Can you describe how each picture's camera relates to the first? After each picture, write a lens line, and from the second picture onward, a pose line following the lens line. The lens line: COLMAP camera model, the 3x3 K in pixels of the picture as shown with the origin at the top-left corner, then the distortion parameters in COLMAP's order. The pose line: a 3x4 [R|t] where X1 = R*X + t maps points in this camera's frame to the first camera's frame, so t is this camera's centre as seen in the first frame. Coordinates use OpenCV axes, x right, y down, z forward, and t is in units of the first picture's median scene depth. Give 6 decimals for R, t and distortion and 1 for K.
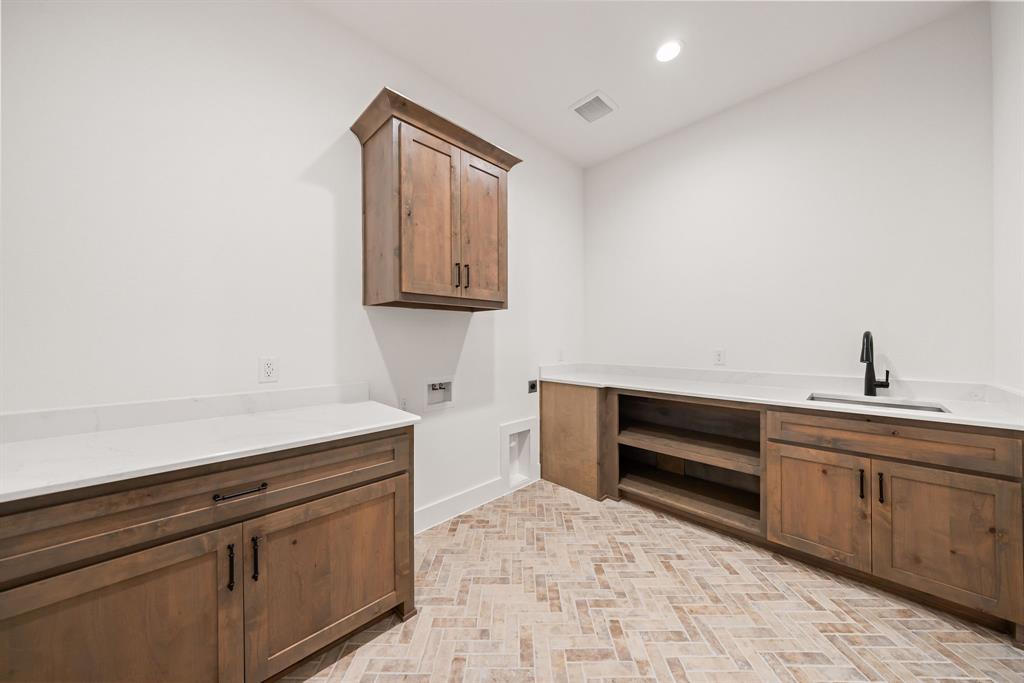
lens RADIAL K [[344.9, 0, 512.8], [0, 344.9, 335.2], [0, 0, 1]] dist [-0.000738, -0.000136]
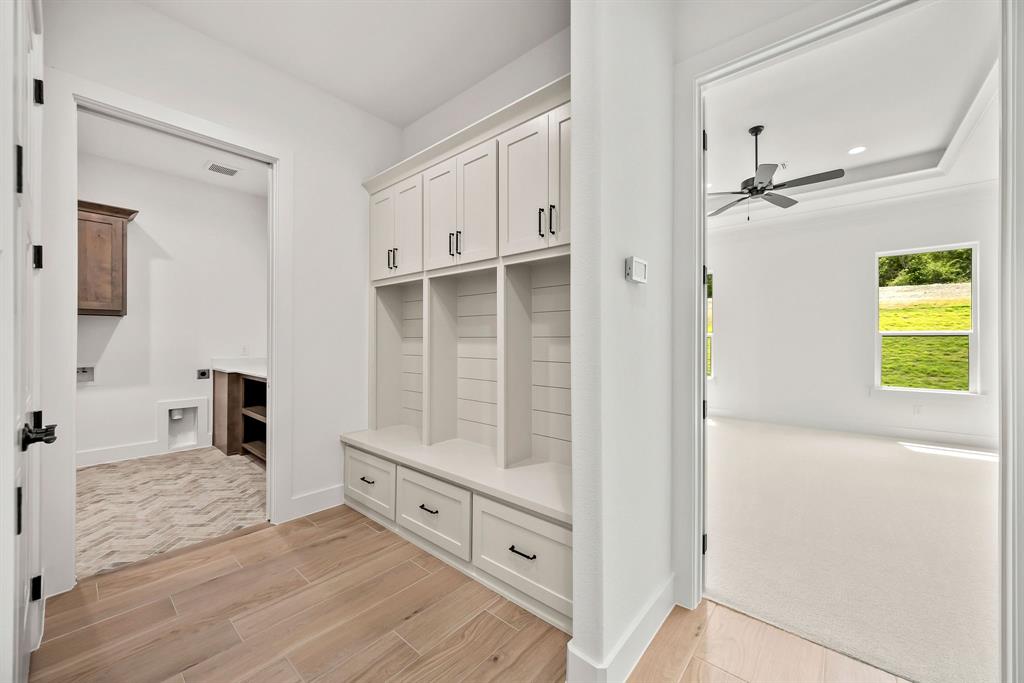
lens RADIAL K [[384.2, 0, 513.6], [0, 384.2, 342.4], [0, 0, 1]] dist [-0.010327, 0.000189]
pose [[0.995727, 0.010292, 0.091767, 1.483389], [-0.010909, 0.999921, 0.006228, 0.009452], [-0.091695, -0.007202, 0.995761, -0.734366]]
